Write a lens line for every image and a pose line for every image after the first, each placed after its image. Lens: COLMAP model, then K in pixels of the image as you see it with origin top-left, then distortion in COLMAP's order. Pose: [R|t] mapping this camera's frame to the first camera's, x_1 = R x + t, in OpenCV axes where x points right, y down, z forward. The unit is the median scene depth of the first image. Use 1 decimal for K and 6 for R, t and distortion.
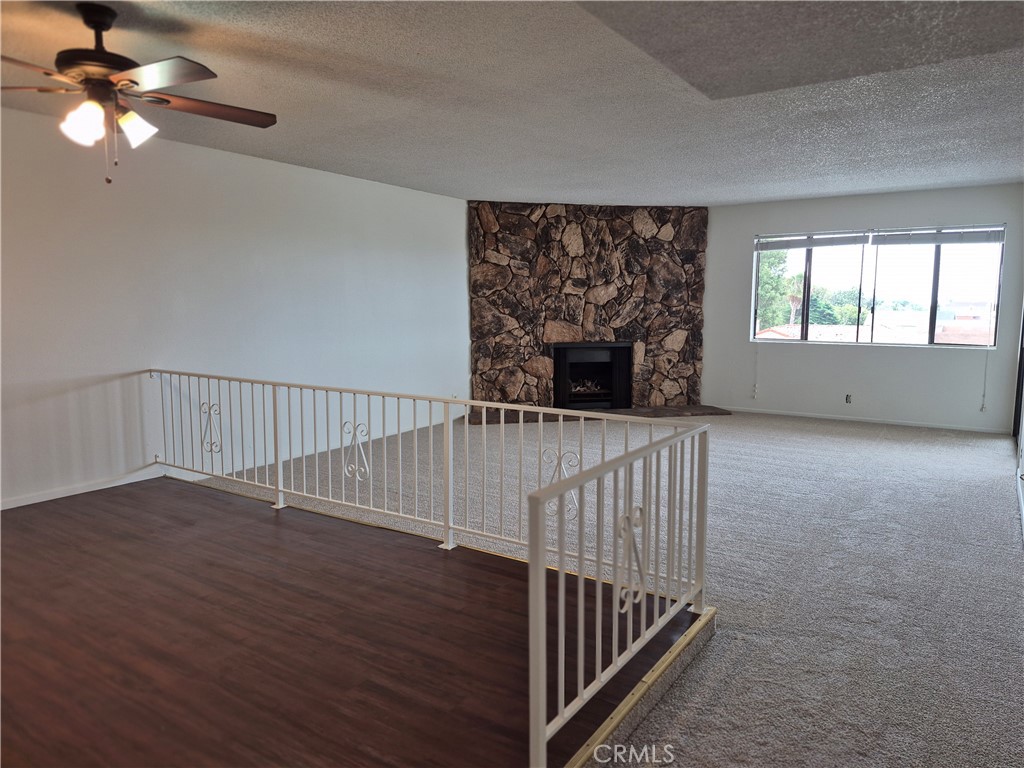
lens RADIAL K [[706.6, 0, 514.8], [0, 706.6, 383.4], [0, 0, 1]] dist [0.083159, -0.097104]
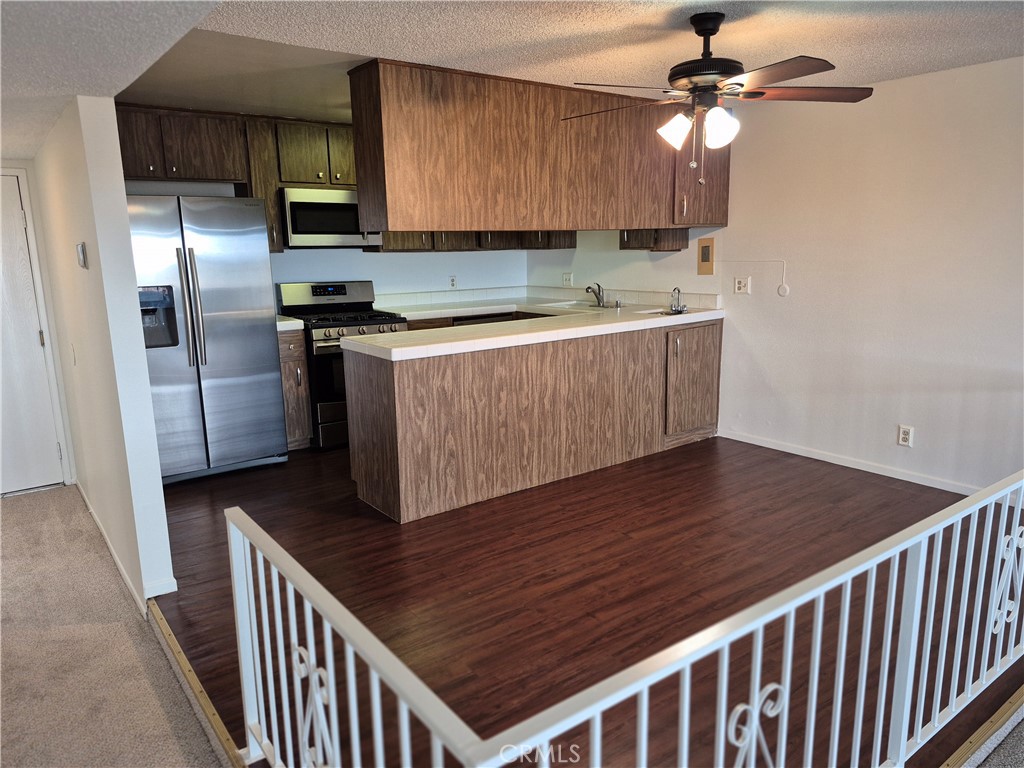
lens RADIAL K [[706.6, 0, 511.5], [0, 706.6, 386.9], [0, 0, 1]] dist [0.083159, -0.097104]
pose [[-0.333744, 0.194465, -0.922387, 0.196315], [-0.089781, 0.967485, 0.236457, -0.074454], [0.938379, 0.161729, -0.305433, 0.383859]]
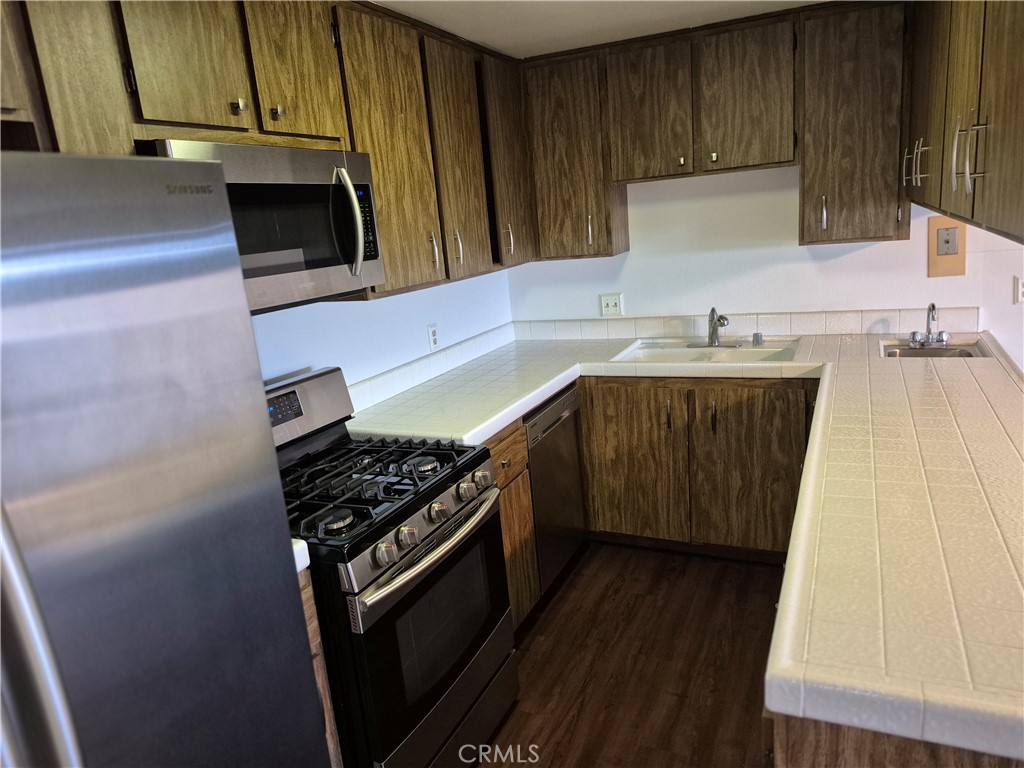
lens RADIAL K [[706.6, 0, 510.6], [0, 706.6, 383.1], [0, 0, 1]] dist [0.083159, -0.097104]
pose [[0.149660, 0.215081, -0.965061, -0.138147], [-0.023777, 0.976554, 0.213955, -0.056150], [0.988452, -0.009074, 0.151265, 0.034689]]
